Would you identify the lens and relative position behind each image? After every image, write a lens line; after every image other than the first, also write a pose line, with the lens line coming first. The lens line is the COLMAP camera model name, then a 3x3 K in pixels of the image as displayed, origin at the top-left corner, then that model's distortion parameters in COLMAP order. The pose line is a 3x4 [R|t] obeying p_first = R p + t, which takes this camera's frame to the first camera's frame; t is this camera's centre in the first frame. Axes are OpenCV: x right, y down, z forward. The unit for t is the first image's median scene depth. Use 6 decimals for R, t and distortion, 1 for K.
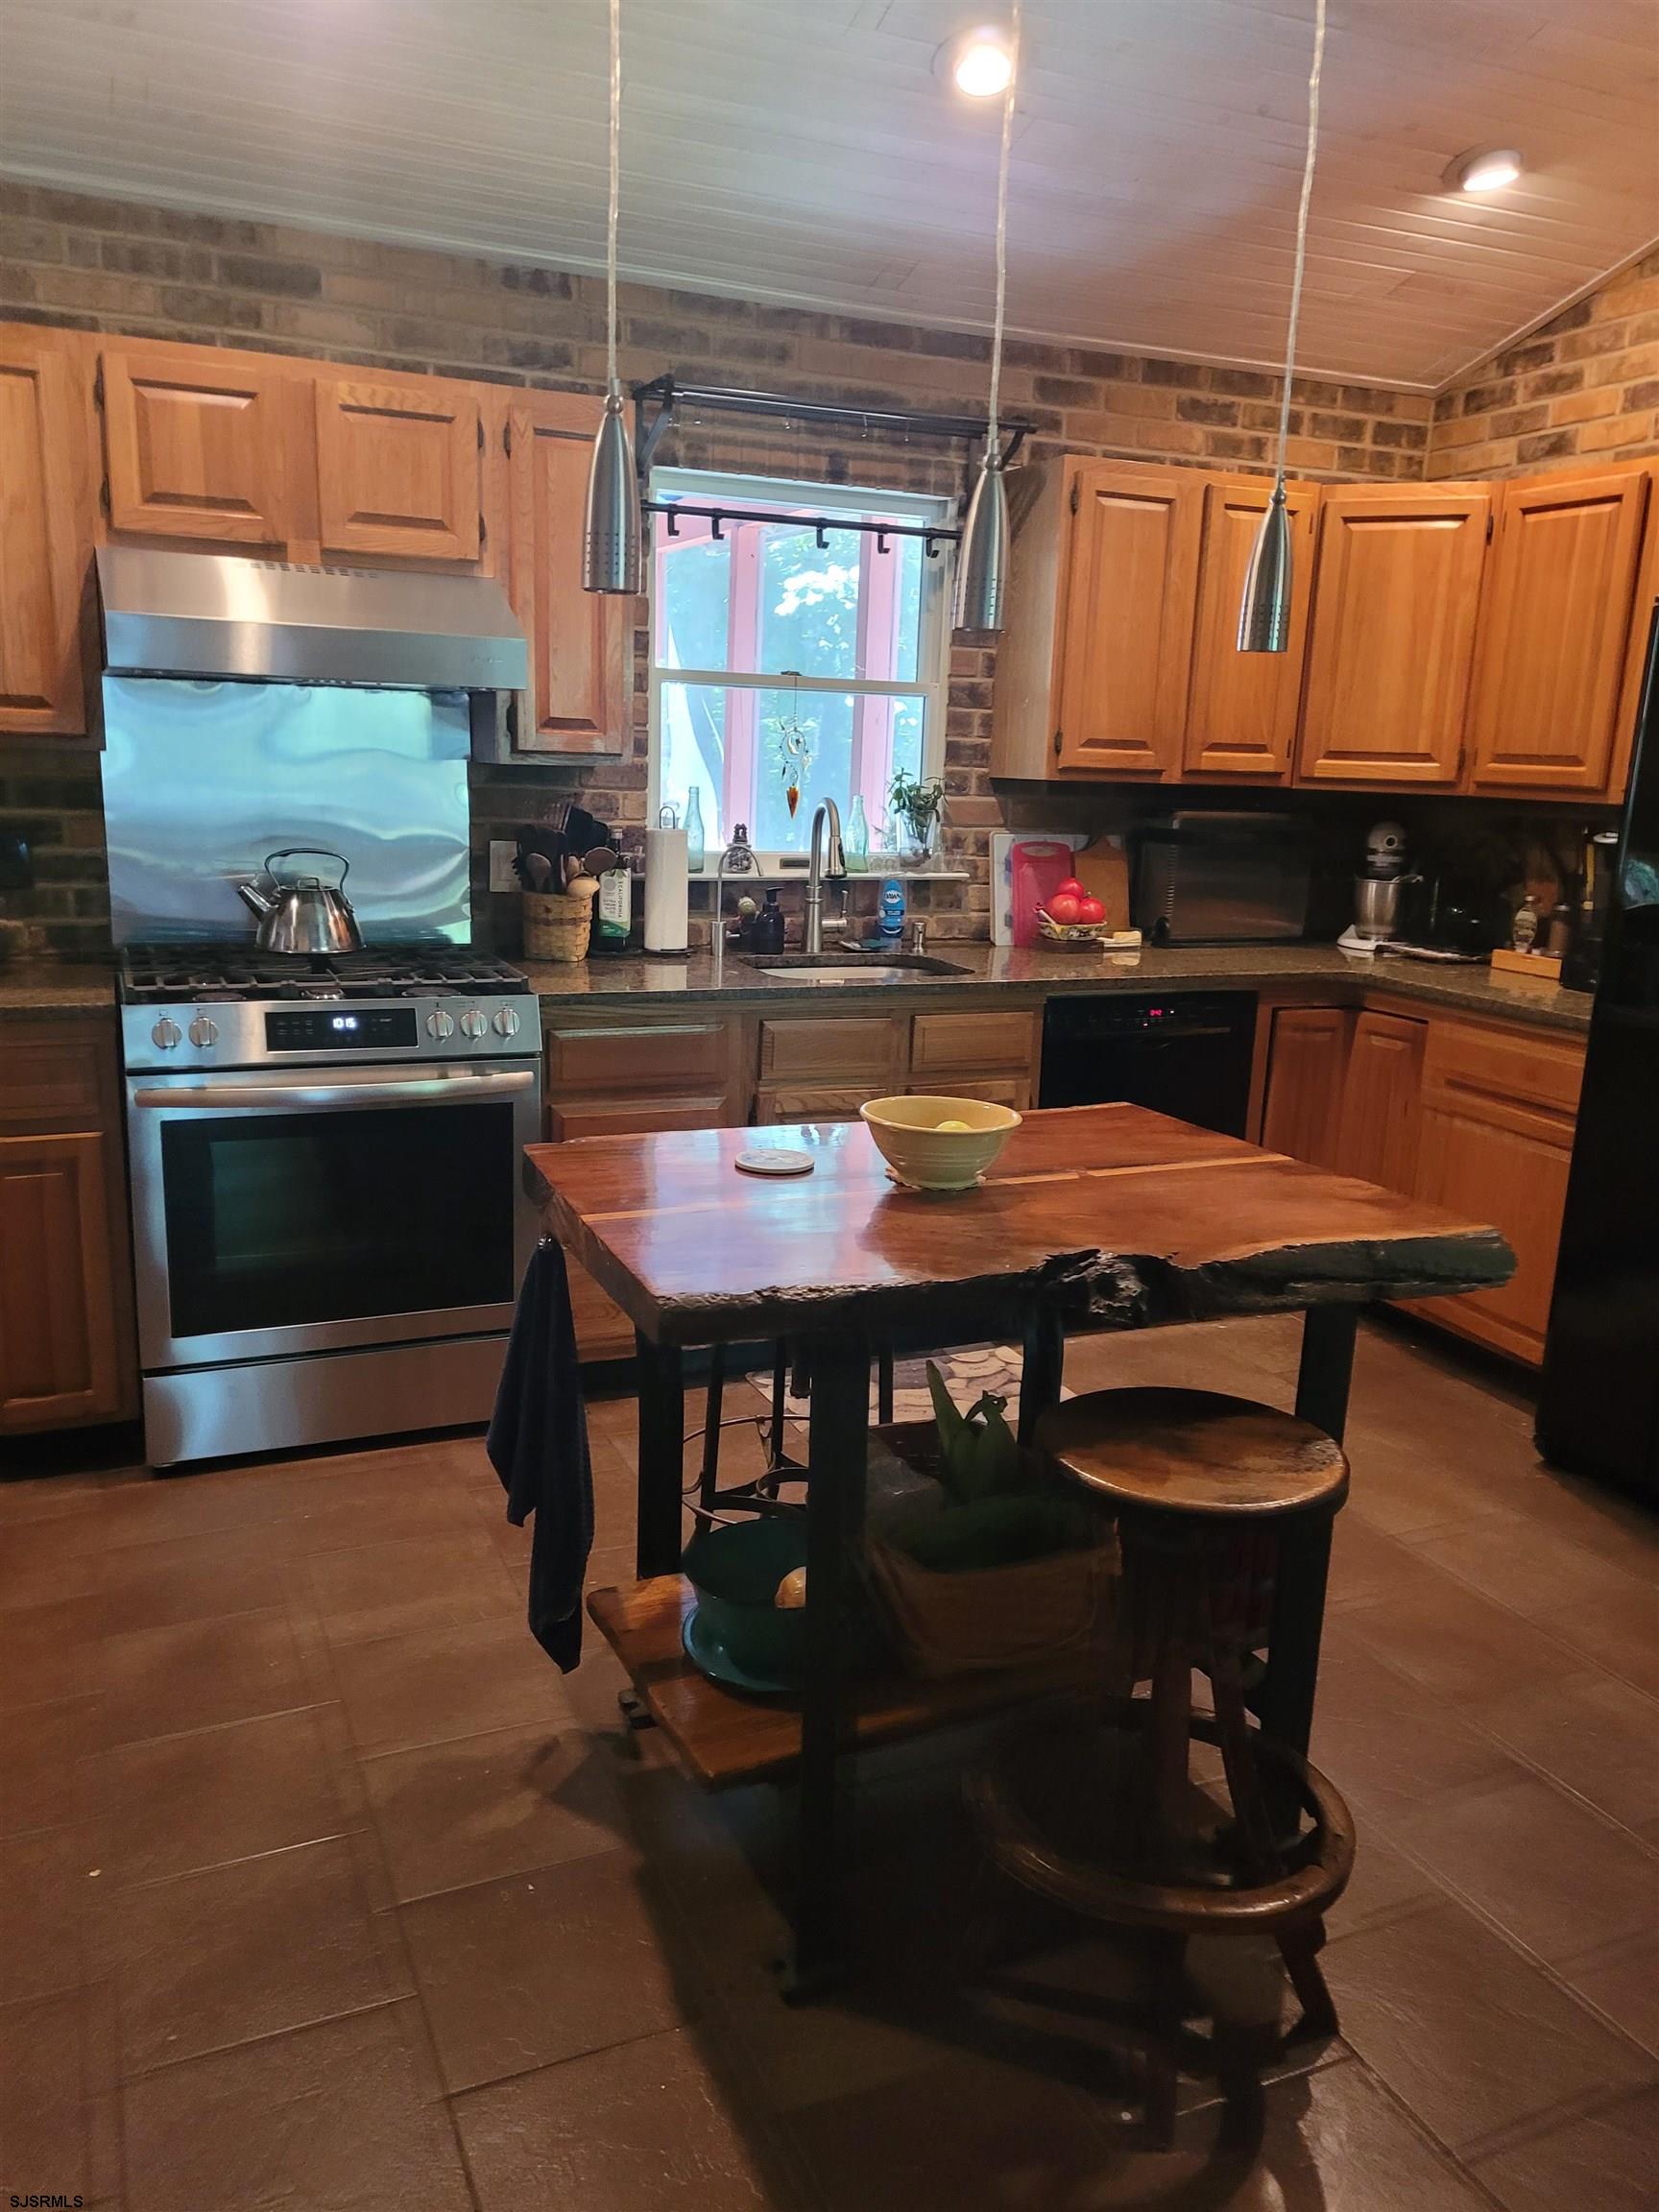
lens RADIAL K [[1665.5, 0, 878.2], [0, 1665.5, 1127.7], [0, 0, 1]] dist [0.045596, -0.043872]
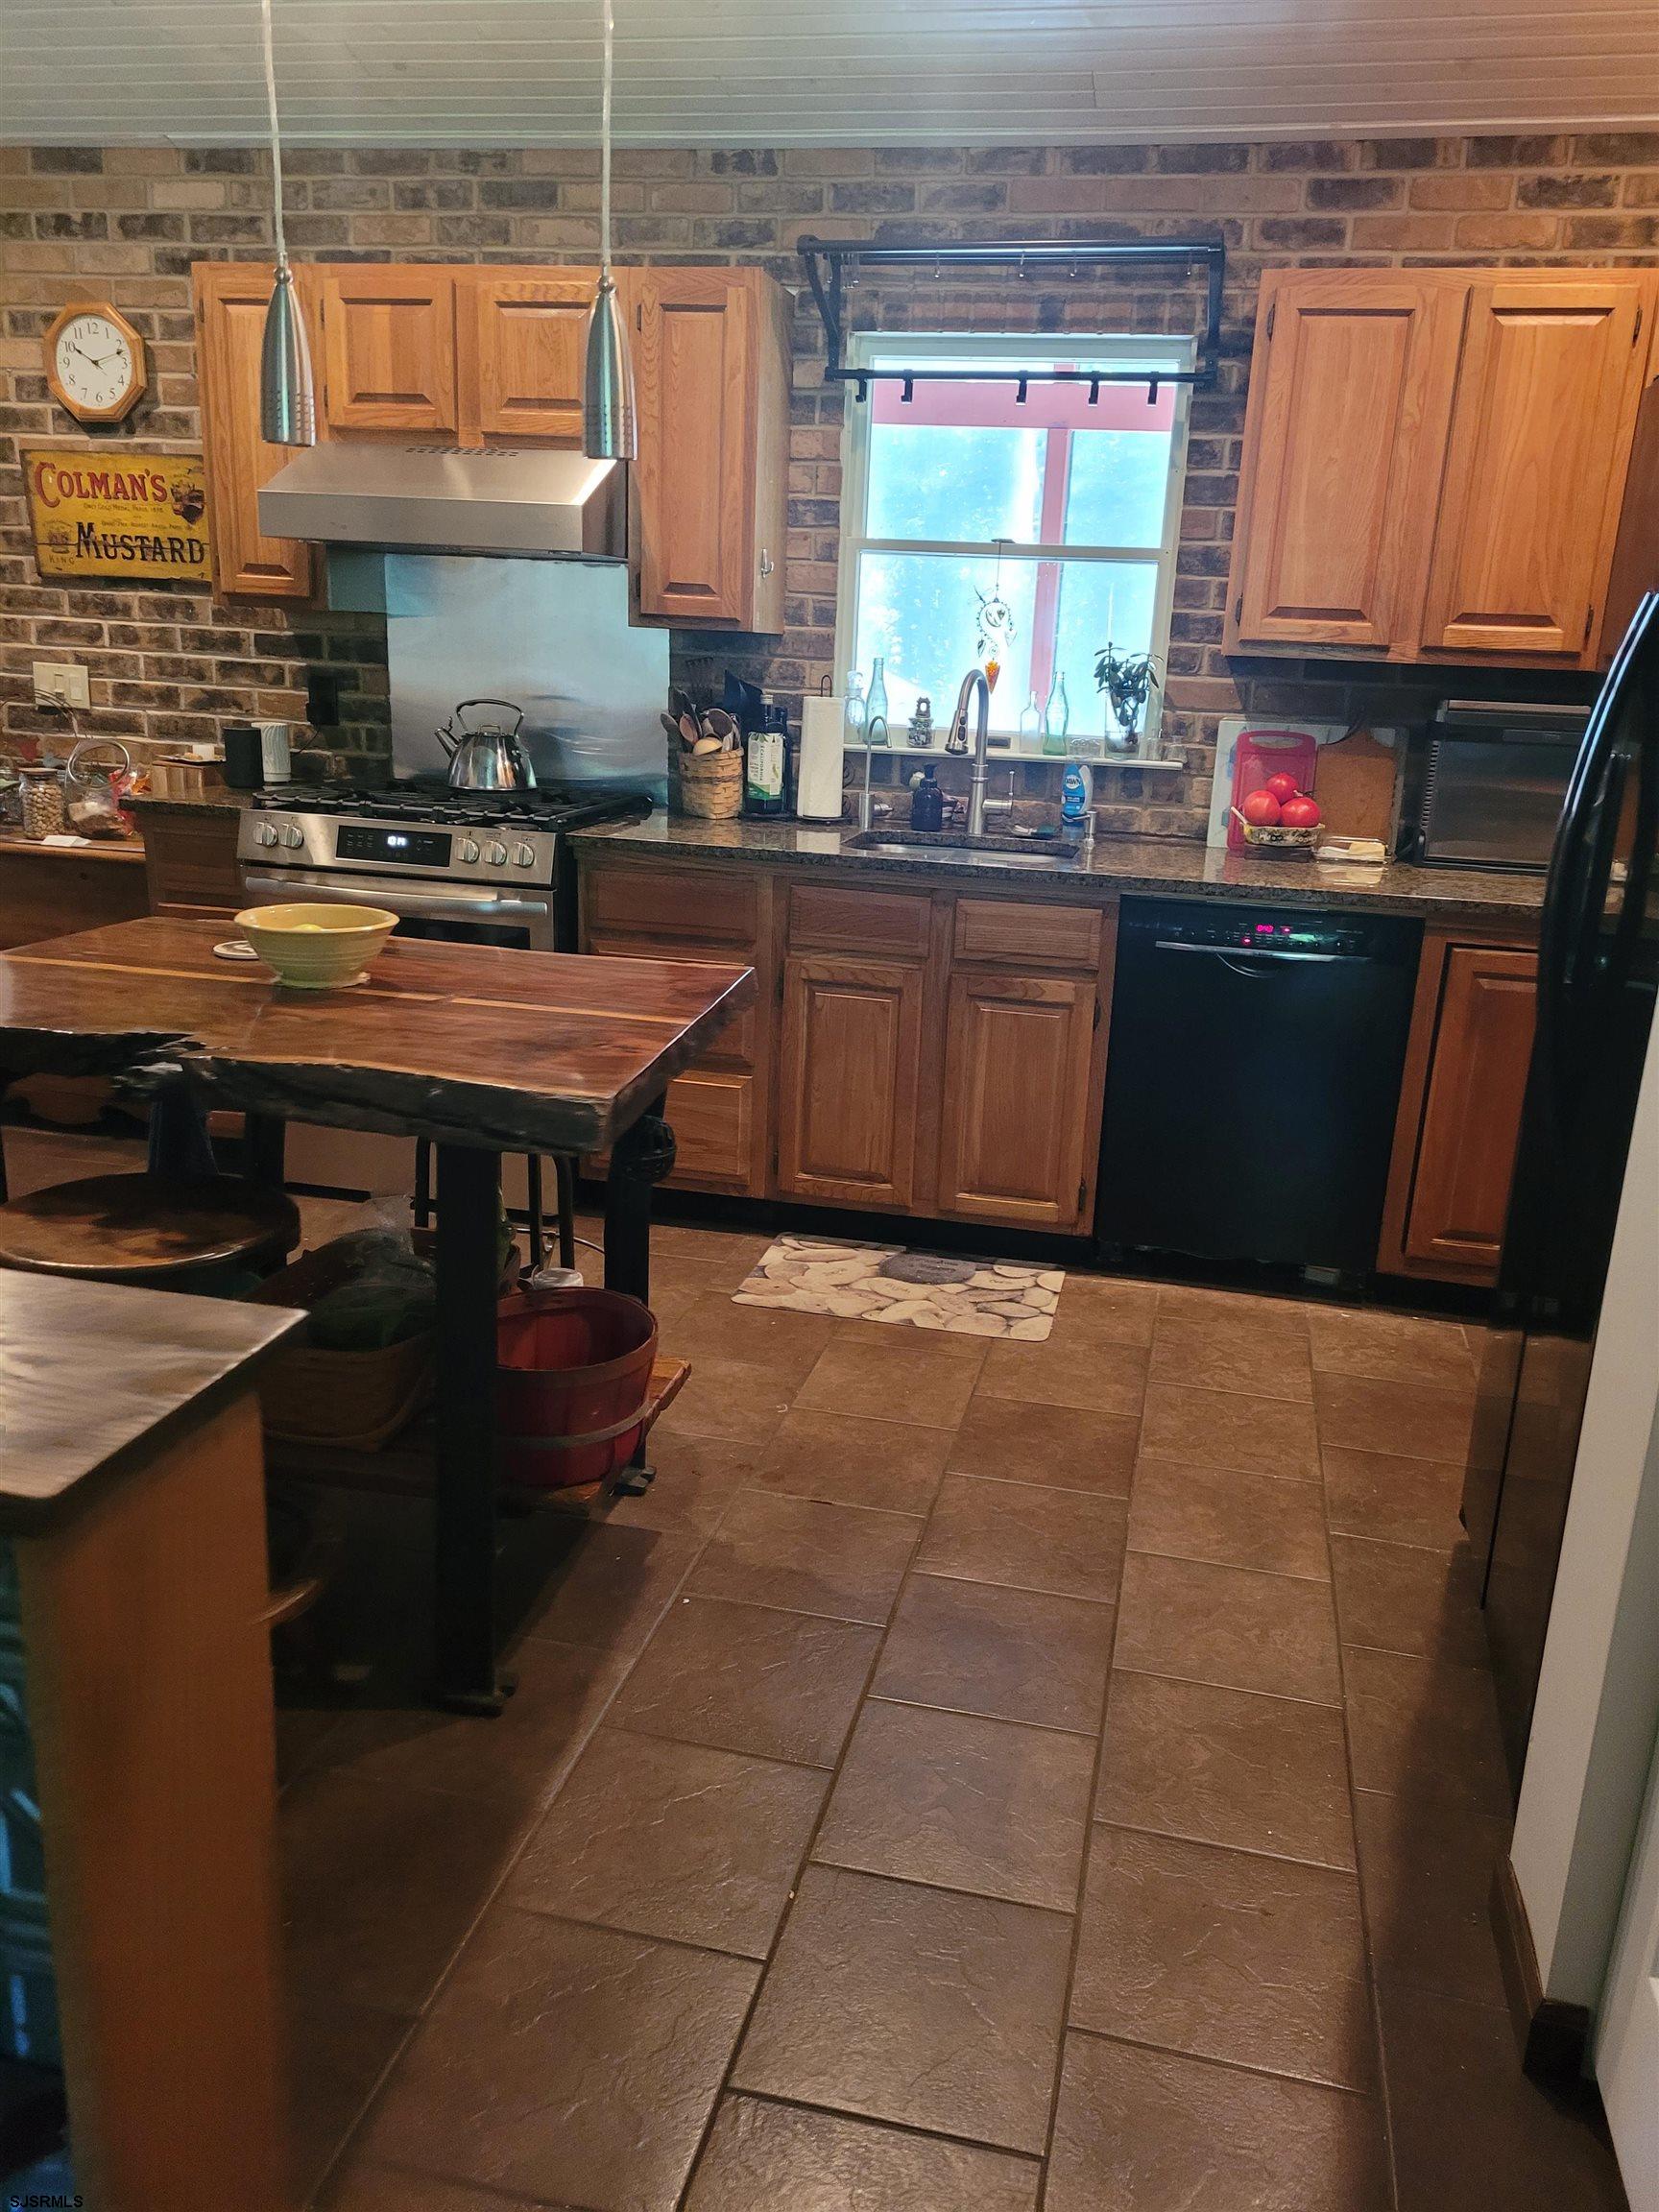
lens RADIAL K [[1665.5, 0, 868.5], [0, 1665.5, 1131.2], [0, 0, 1]] dist [0.045596, -0.043872]
pose [[0.798217, 0.173459, -0.576856, 0.520745], [-0.150382, 0.984703, 0.088008, -0.011539], [0.583297, 0.016499, 0.812091, 0.187379]]
